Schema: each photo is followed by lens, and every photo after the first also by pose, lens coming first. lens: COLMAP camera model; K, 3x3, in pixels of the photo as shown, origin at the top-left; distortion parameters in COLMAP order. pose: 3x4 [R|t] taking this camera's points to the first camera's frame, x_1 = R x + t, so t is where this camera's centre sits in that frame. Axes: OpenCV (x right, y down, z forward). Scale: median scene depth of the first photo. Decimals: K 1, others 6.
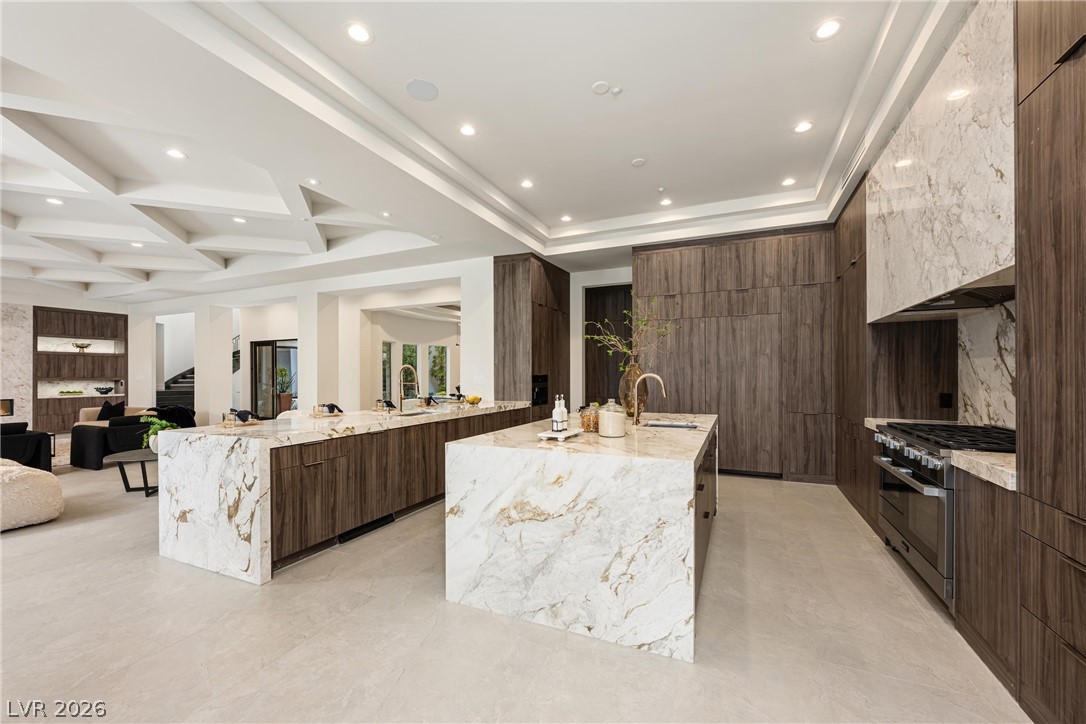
lens RADIAL K [[434.5, 0, 546.9], [0, 434.5, 372.6], [0, 0, 1]] dist [-0.003036, 0.000530]
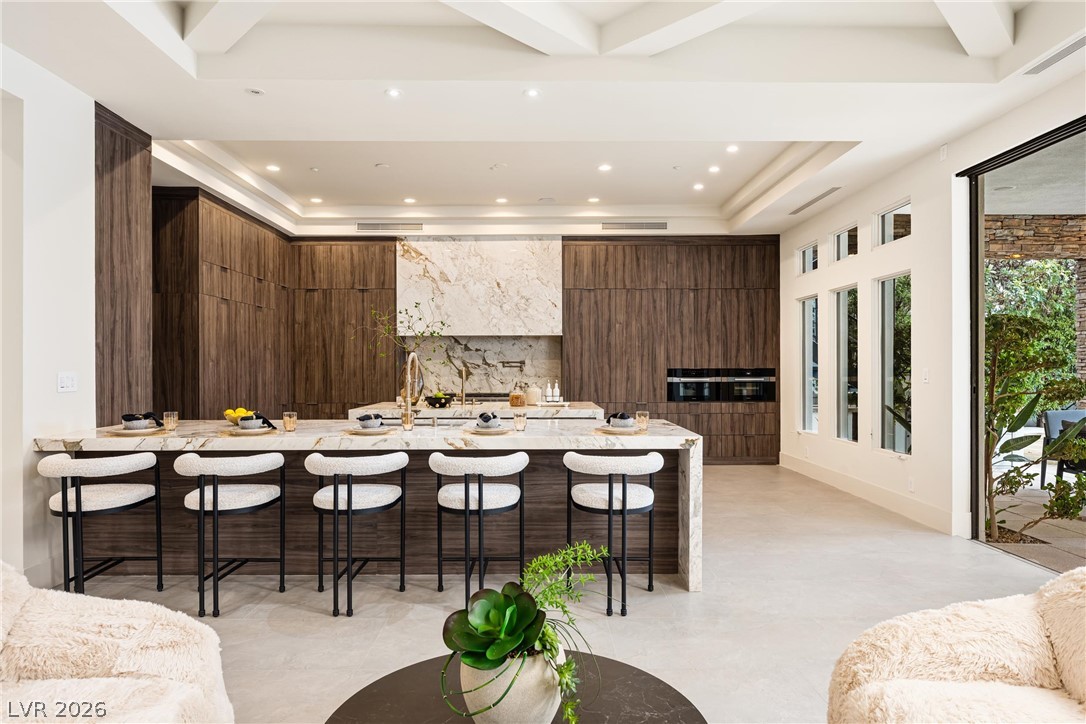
lens RADIAL K [[645.0, 0, 540.3], [0, 645.0, 365.7], [0, 0, 1]] dist [-0.003488, -0.000773]
pose [[-0.412896, 0.006787, 0.910753, -1.806014], [-0.000520, 0.999970, -0.007688, 0.012739], [-0.910778, -0.003648, -0.412880, 1.712954]]
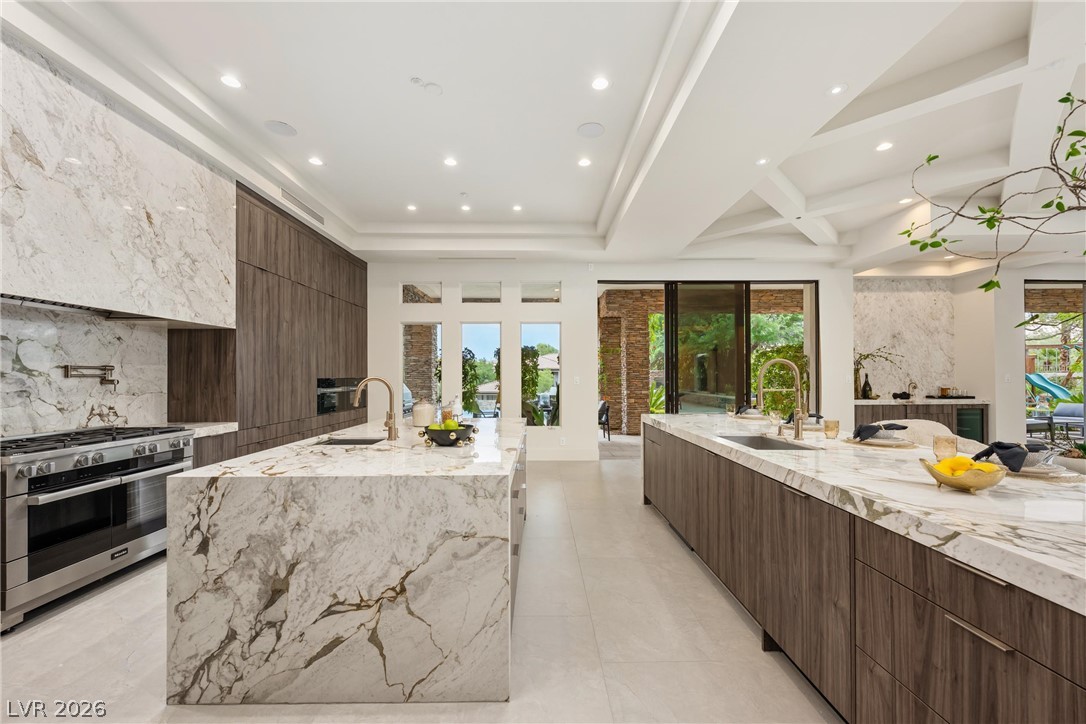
lens RADIAL K [[434.5, 0, 546.9], [0, 434.5, 372.6], [0, 0, 1]] dist [-0.003036, 0.000530]
pose [[-0.906273, 0.003253, -0.422681, 0.307016], [0.008086, 0.999921, -0.009642, 0.004512], [0.422616, -0.012156, -0.906227, 1.963889]]
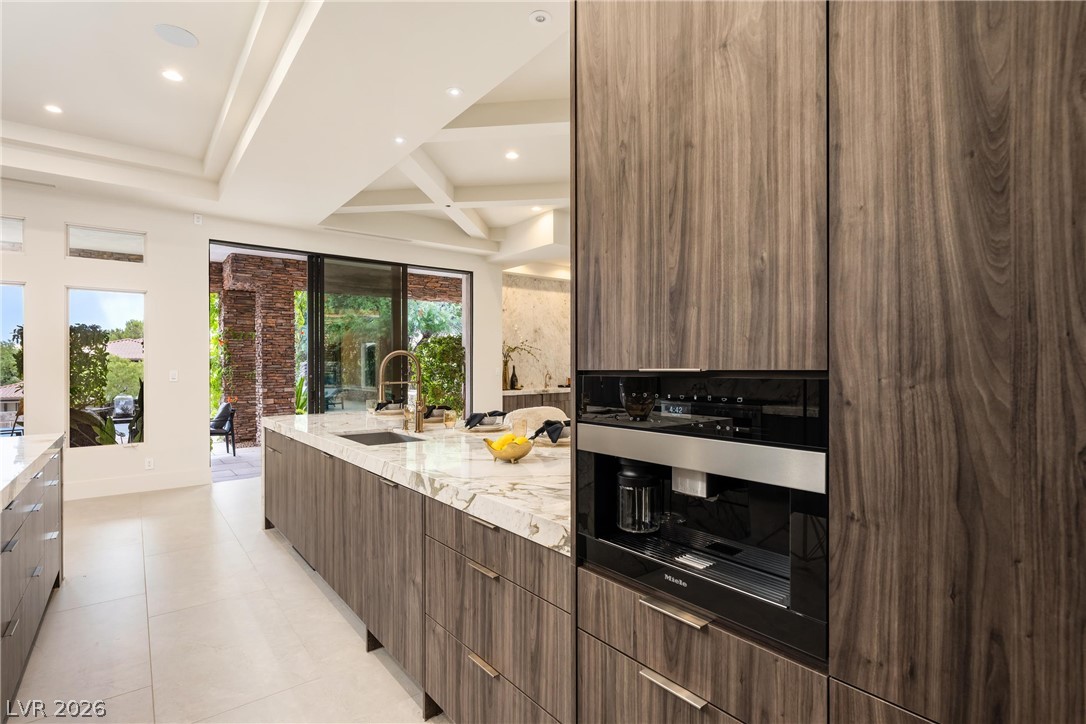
lens RADIAL K [[517.7, 0, 544.7], [0, 517.7, 368.8], [0, 0, 1]] dist [0.000424, 0.000158]
pose [[-0.457514, 0.010886, -0.889136, 0.289668], [0.013173, 0.999898, 0.005463, 0.005304], [0.889105, -0.009213, -0.457611, 2.066143]]
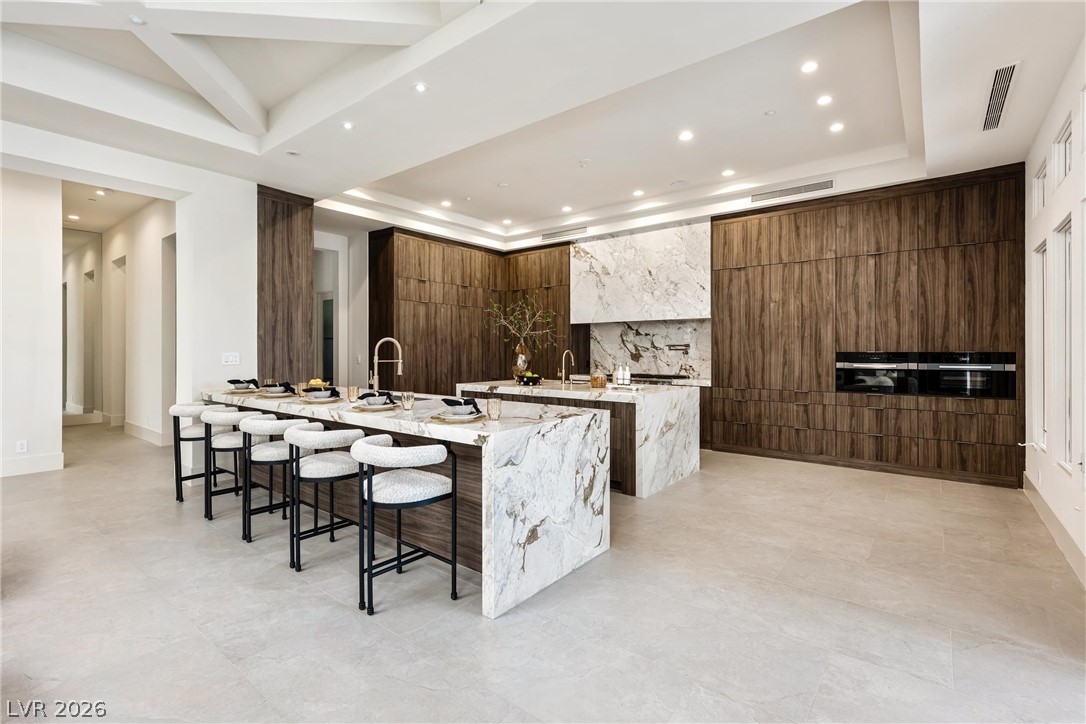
lens RADIAL K [[498.8, 0, 518.1], [0, 498.8, 350.4], [0, 0, 1]] dist [-0.001404, 0.000052]
pose [[0.272061, 0.004444, 0.962270, -1.578081], [-0.005097, 0.999982, -0.003177, 0.009076], [-0.962267, -0.004041, 0.272078, 0.734326]]
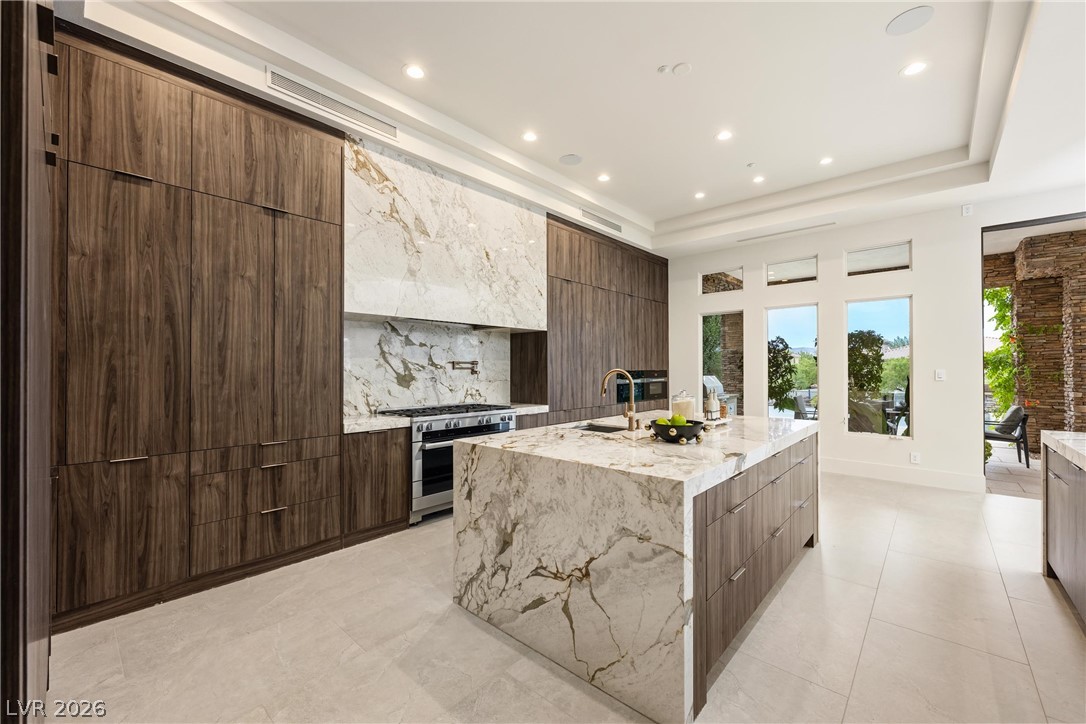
lens RADIAL K [[435.5, 0, 550.3], [0, 435.5, 365.4], [0, 0, 1]] dist [-0.001766, 0.000054]
pose [[-0.953683, 0.007563, 0.300719, 0.116921], [0.003708, 0.999904, -0.013388, 0.005279], [-0.300792, -0.011652, -0.953619, 1.951784]]
